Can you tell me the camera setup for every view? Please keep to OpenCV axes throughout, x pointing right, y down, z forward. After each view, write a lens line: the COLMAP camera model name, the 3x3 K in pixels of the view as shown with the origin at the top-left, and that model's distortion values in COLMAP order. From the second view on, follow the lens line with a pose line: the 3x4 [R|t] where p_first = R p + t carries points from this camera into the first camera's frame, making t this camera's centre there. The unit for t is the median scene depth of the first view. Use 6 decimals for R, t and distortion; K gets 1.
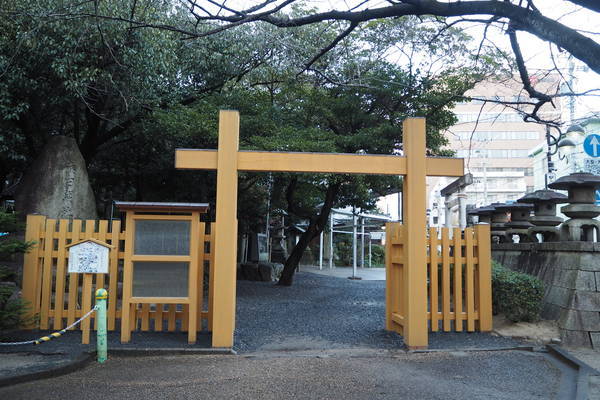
lens RADIAL K [[497.1, 0, 300.0], [0, 497.1, 200.0], [0, 0, 1]] dist [-0.056412, 0.001381]
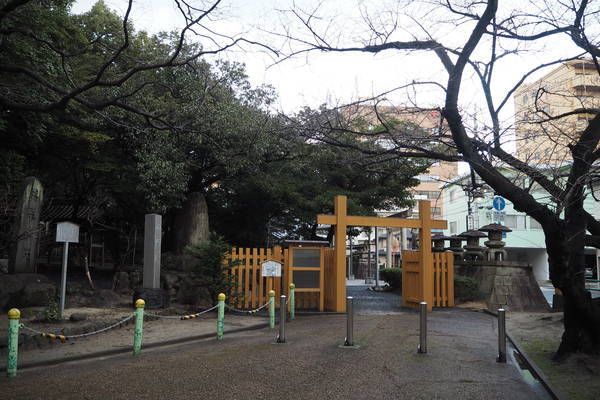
lens RADIAL K [[497.1, 0, 300.0], [0, 497.1, 200.0], [0, 0, 1]] dist [-0.056412, 0.001381]
pose [[0.981763, 0.026935, 0.188192, -0.595209], [-0.021727, 0.999323, -0.029685, -0.085112], [-0.188864, 0.025055, 0.981683, -0.826196]]
